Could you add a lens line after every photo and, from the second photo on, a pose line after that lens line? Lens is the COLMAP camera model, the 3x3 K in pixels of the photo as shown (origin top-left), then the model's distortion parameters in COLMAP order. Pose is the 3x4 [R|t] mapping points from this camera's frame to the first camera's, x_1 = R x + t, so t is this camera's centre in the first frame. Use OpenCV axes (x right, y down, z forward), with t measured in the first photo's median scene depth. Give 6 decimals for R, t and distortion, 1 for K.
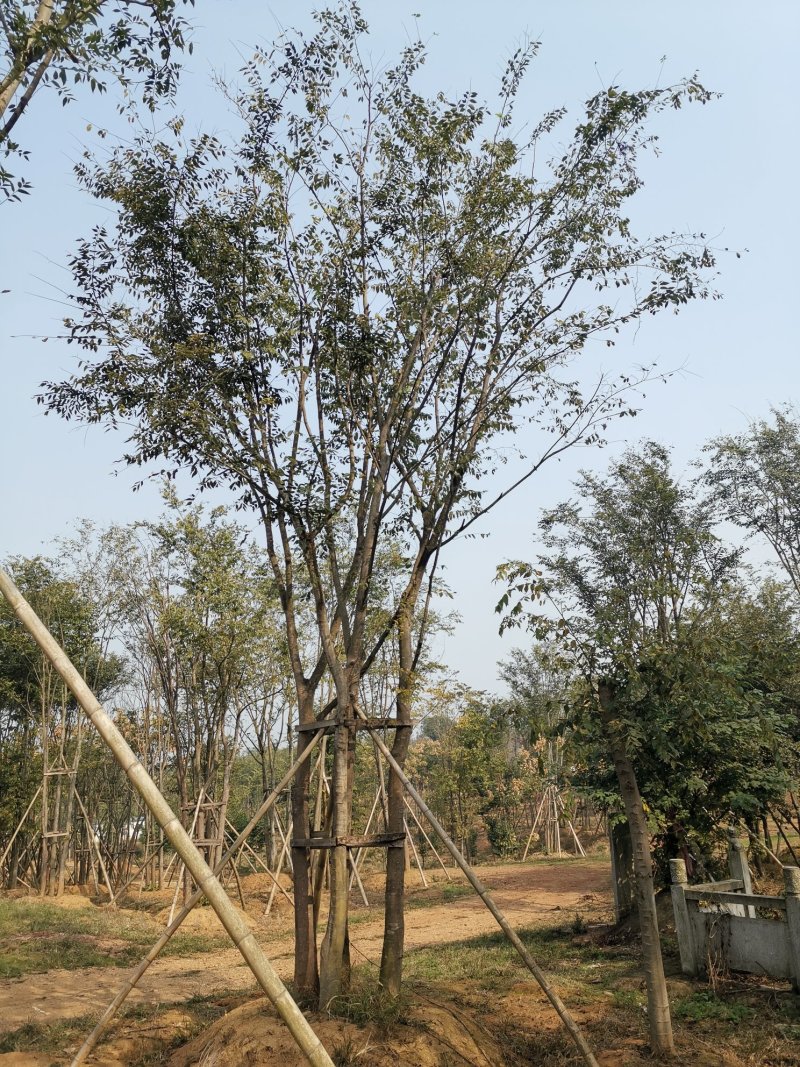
lens RADIAL K [[819.5, 0, 400.0], [0, 819.5, 533.5], [0, 0, 1]] dist [0.096222, -0.122011]
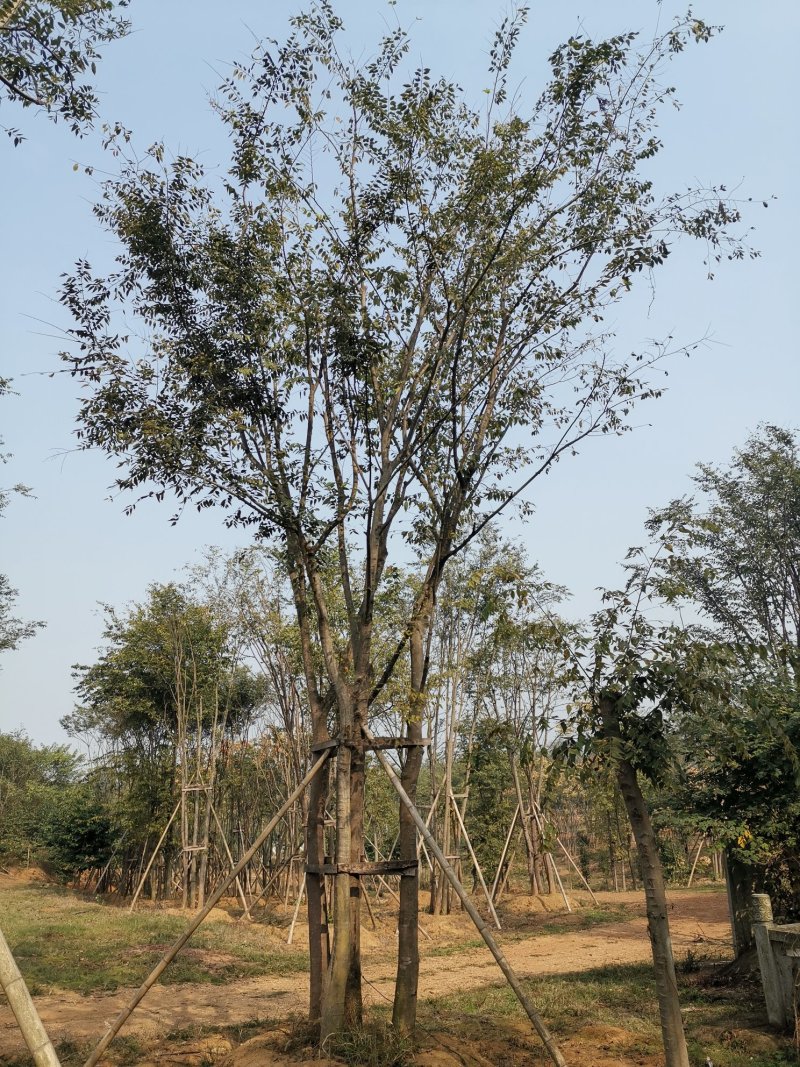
lens RADIAL K [[819.5, 0, 400.0], [0, 819.5, 533.5], [0, 0, 1]] dist [0.096222, -0.122011]
pose [[0.978952, -0.057886, -0.195708, 0.180505], [0.054548, 0.998260, -0.022408, 0.011071], [0.196664, 0.011261, 0.980406, 0.066317]]
